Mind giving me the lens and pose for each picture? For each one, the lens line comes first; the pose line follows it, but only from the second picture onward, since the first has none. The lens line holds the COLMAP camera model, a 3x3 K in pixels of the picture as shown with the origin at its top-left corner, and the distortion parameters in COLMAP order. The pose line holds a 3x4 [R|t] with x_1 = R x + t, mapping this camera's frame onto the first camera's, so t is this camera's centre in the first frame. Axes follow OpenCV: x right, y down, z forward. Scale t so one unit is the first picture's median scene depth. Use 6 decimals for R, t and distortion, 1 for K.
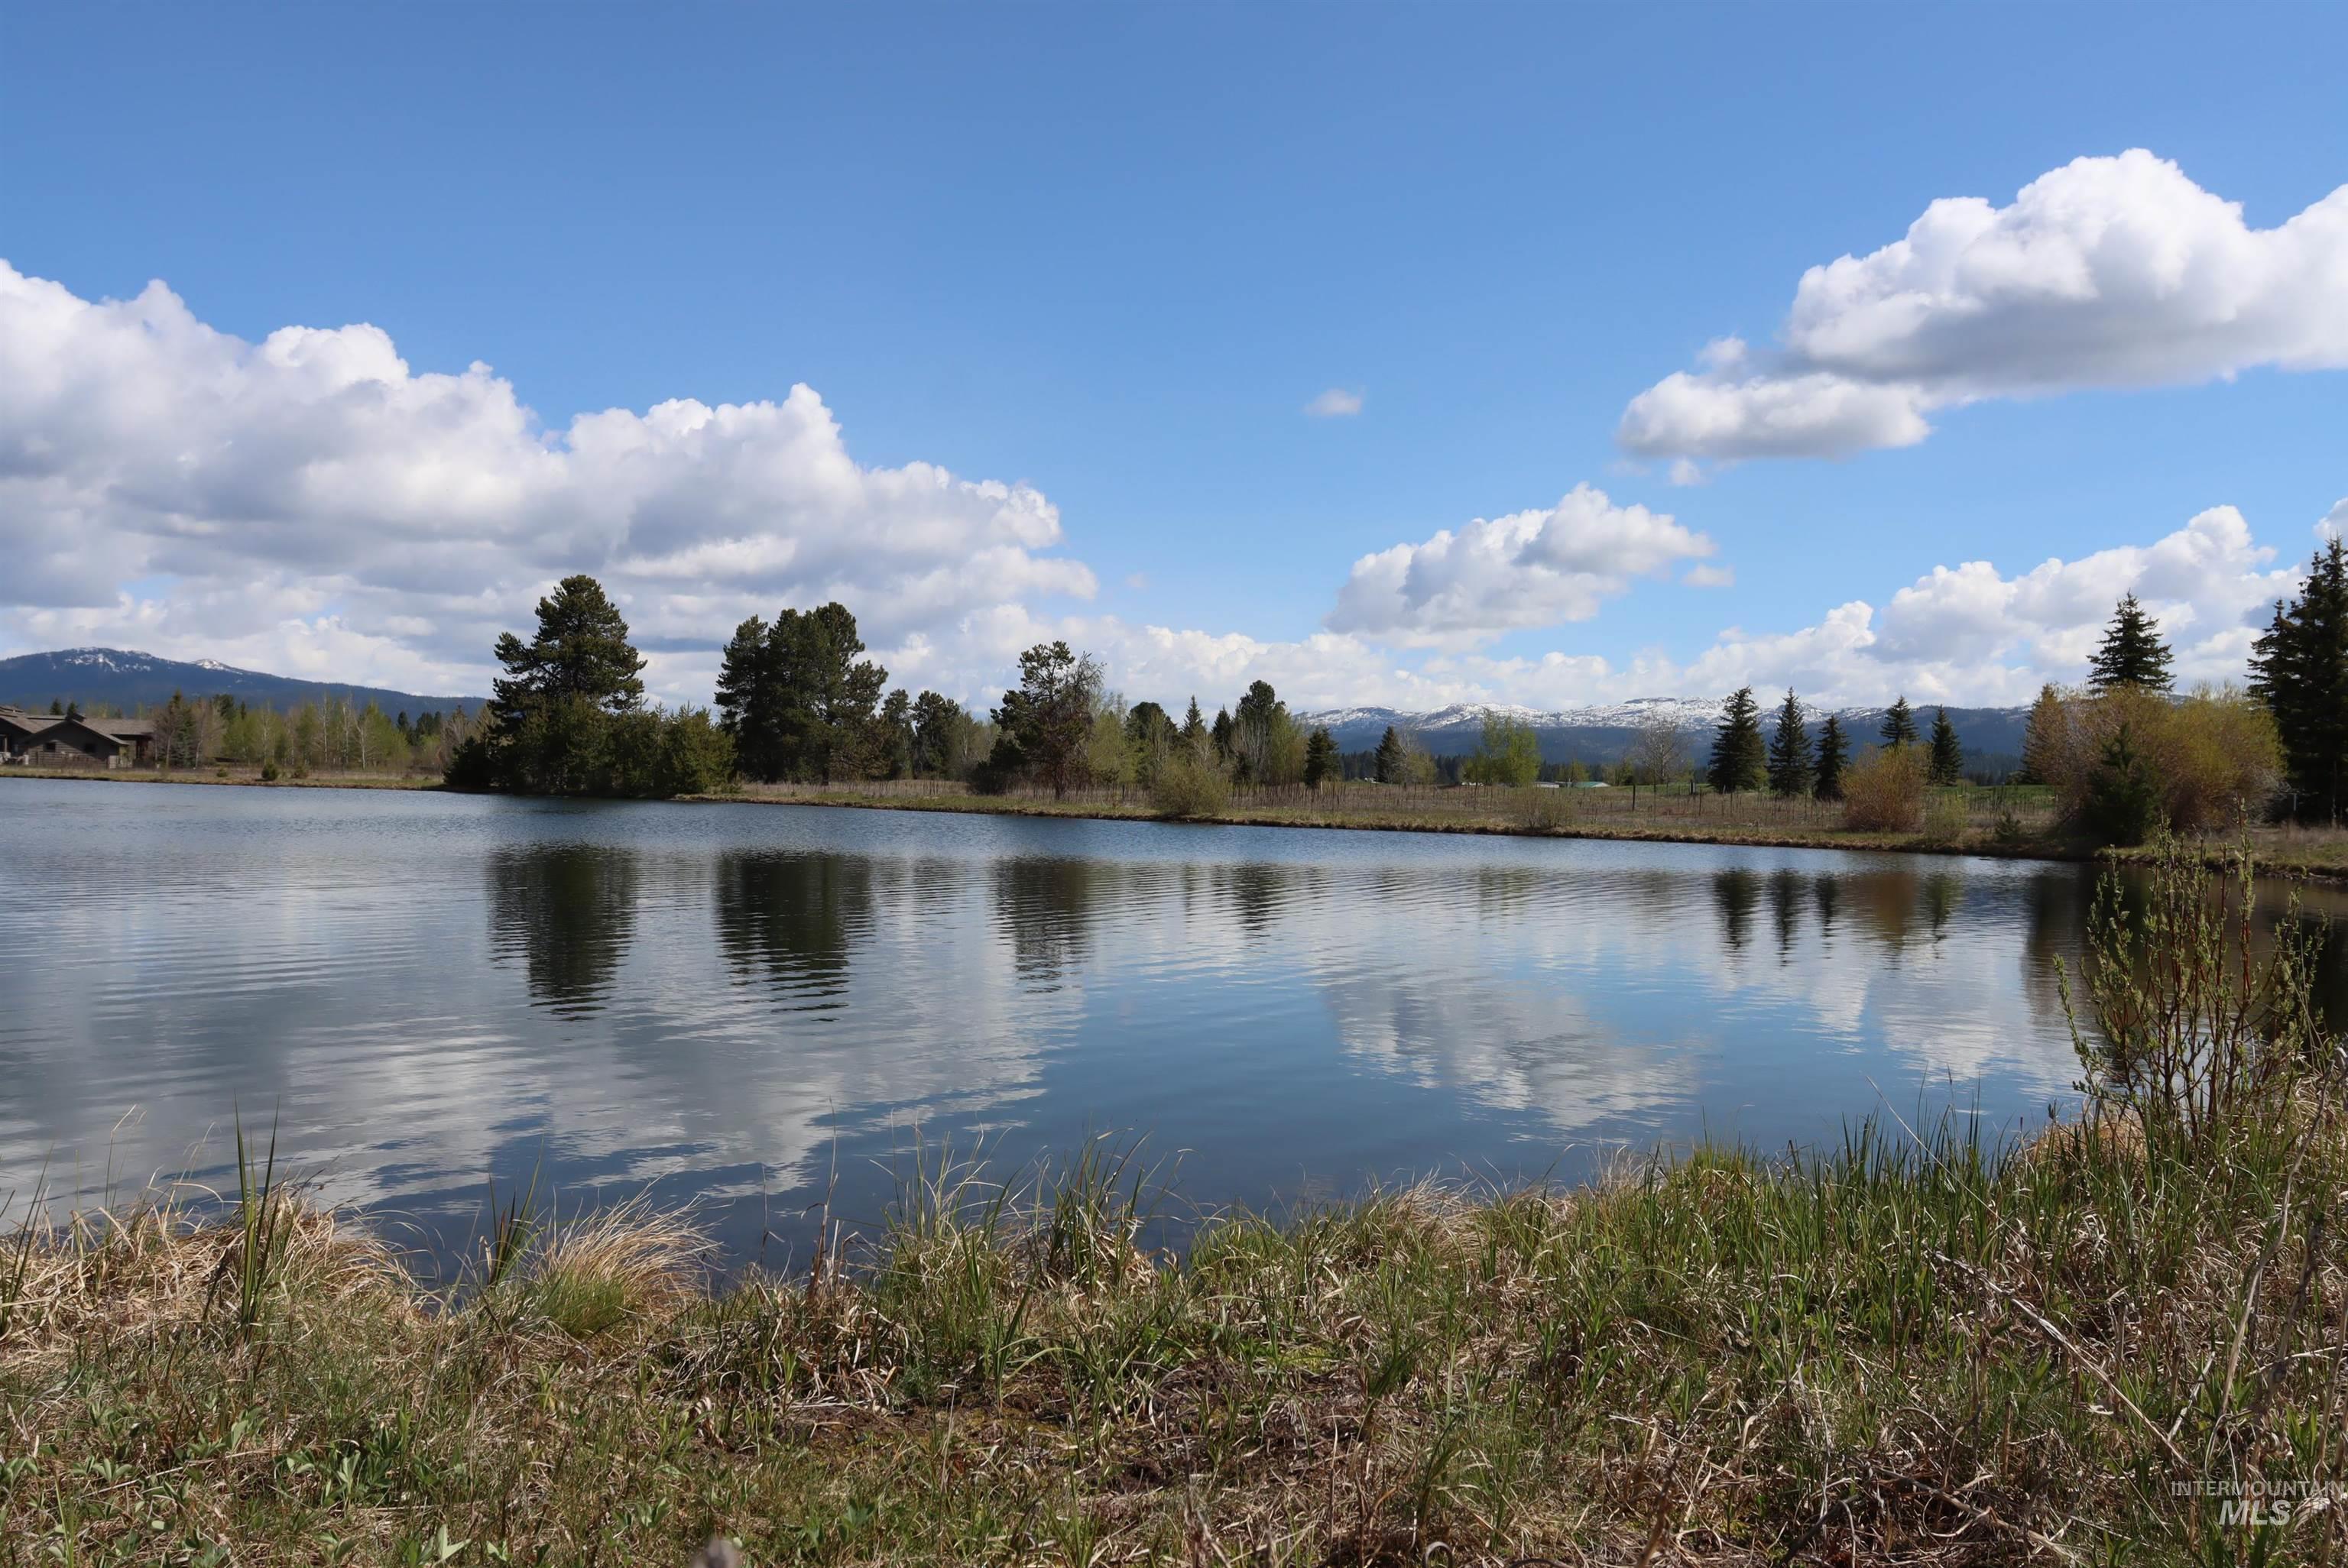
lens RADIAL K [[1865.2, 0, 1161.2], [0, 1865.2, 774.1], [0, 0, 1]] dist [-0.084636, 0.060362]
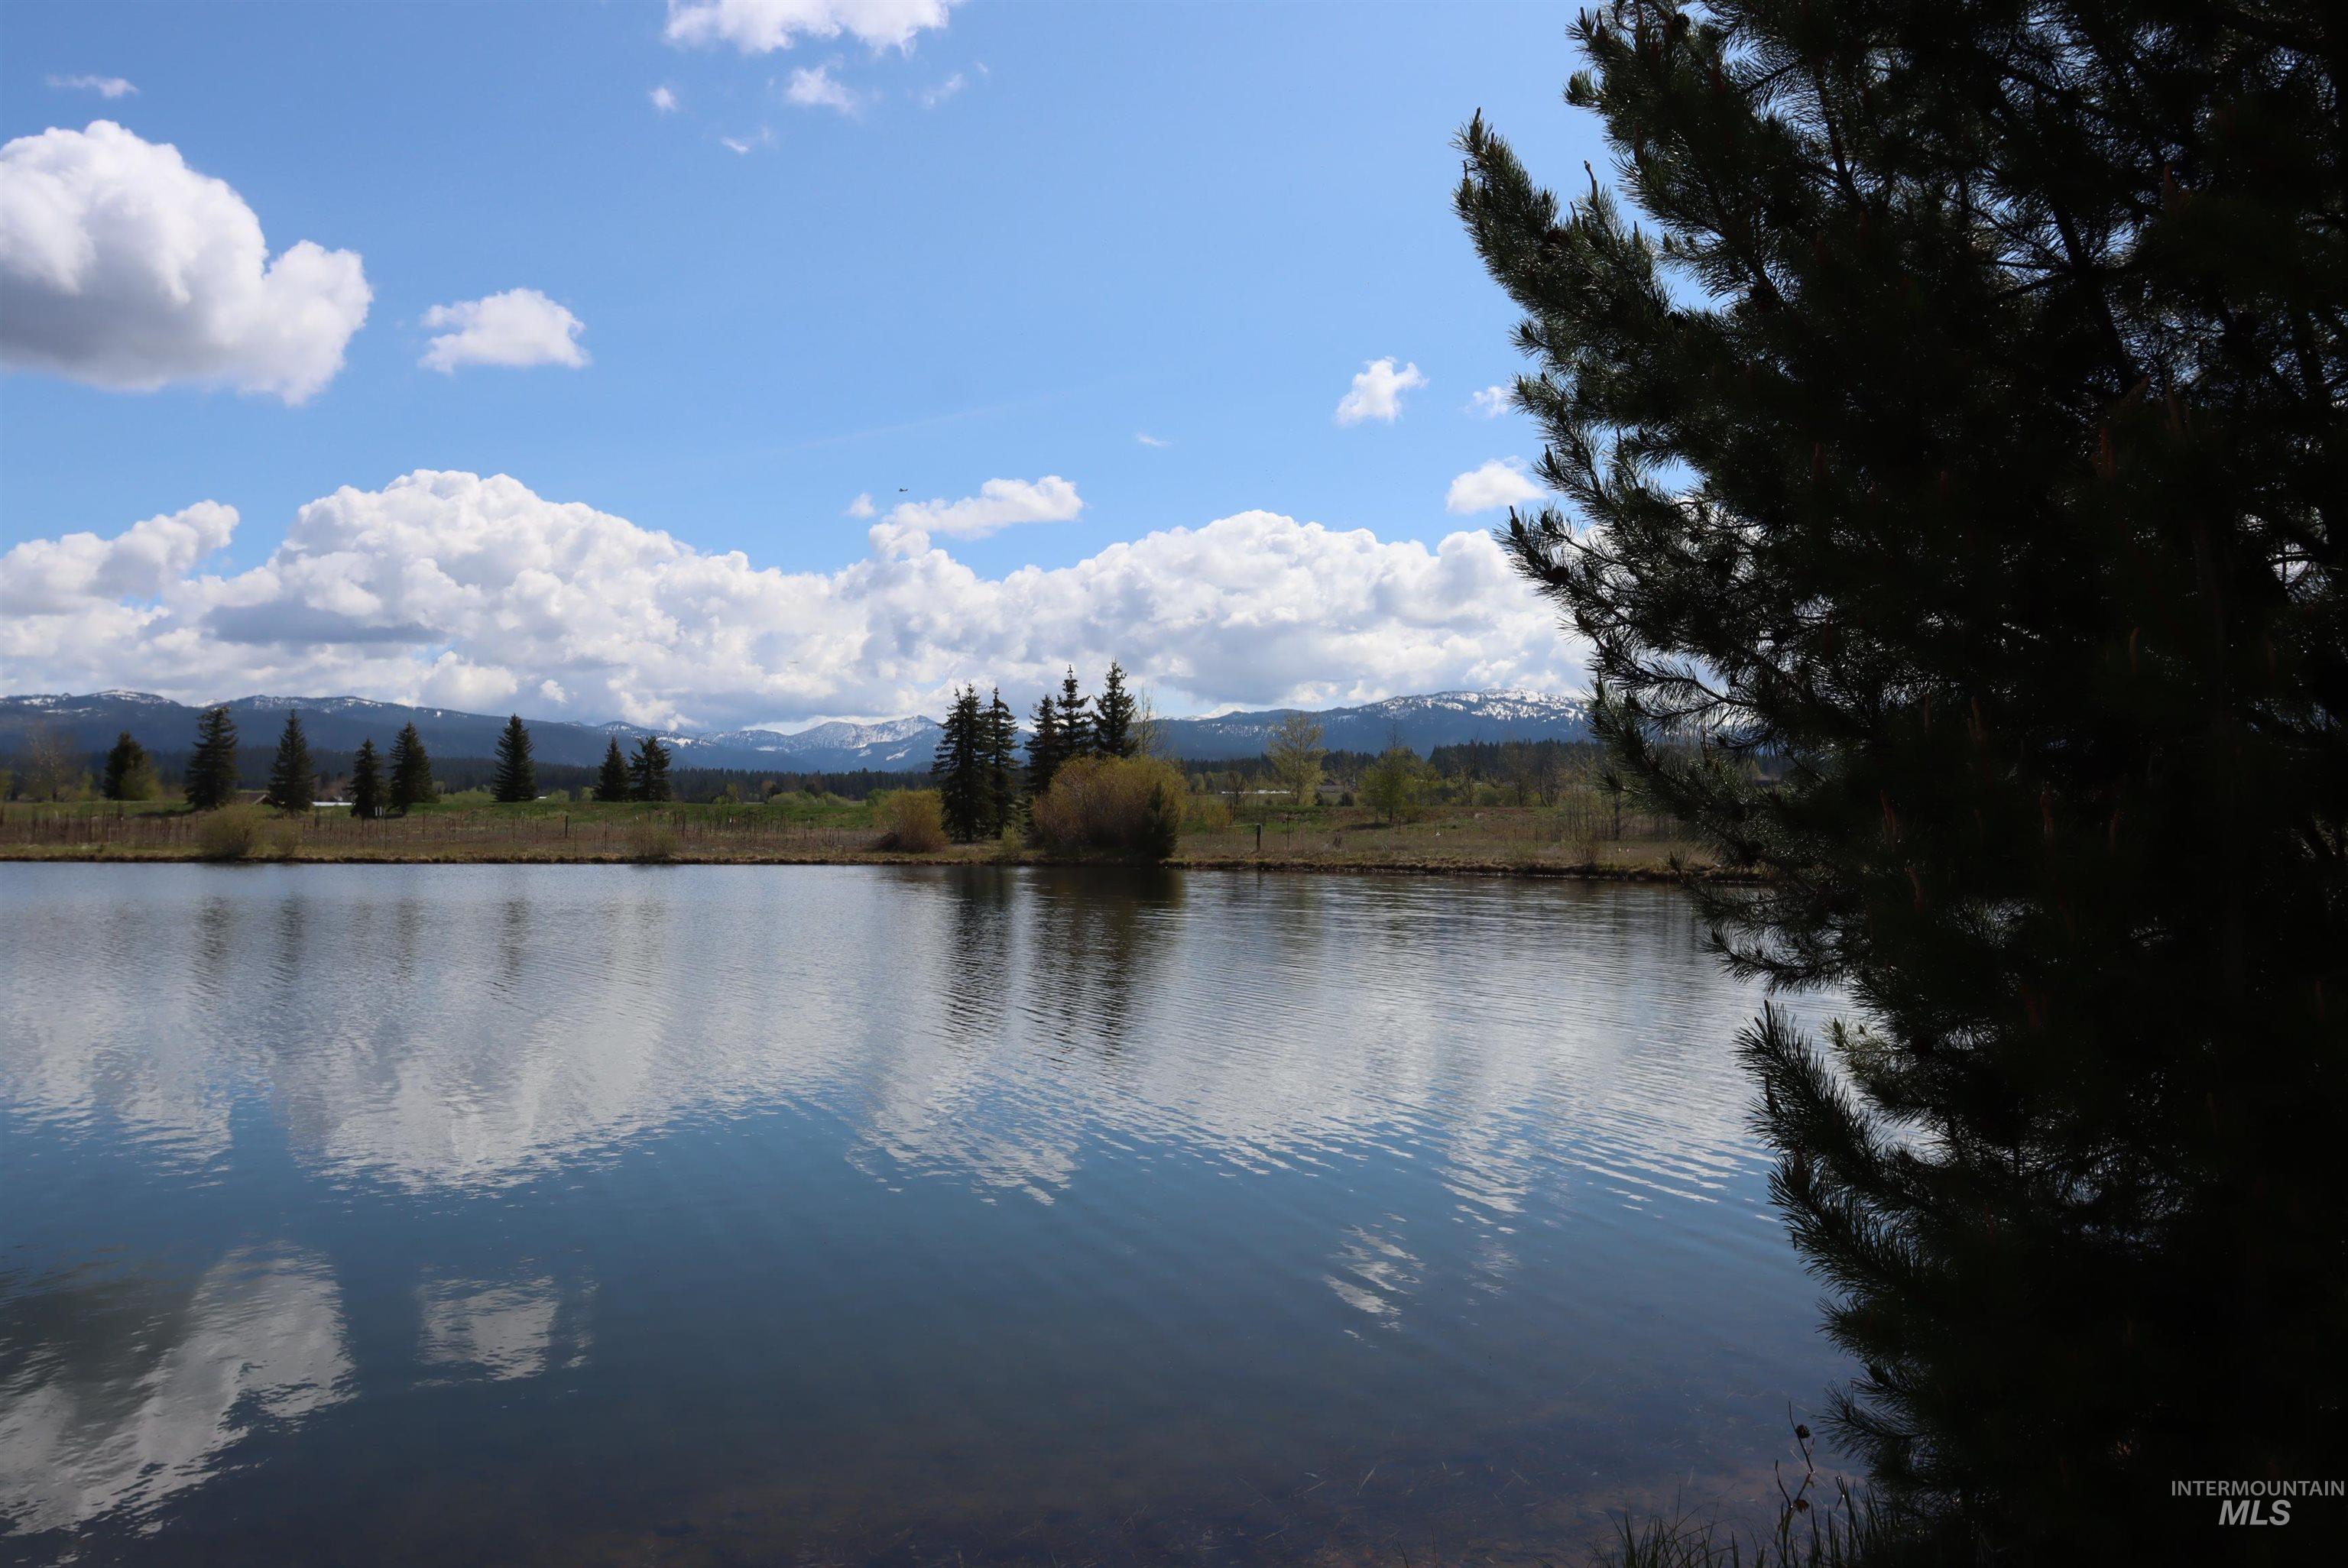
lens RADIAL K [[1865.2, 0, 1161.2], [0, 1865.2, 774.1], [0, 0, 1]] dist [-0.084636, 0.060362]
pose [[0.524352, 0.001852, 0.851500, -0.401803], [-0.002713, 0.999996, -0.000504, -0.015414], [-0.851498, -0.002046, 0.524355, 0.050645]]
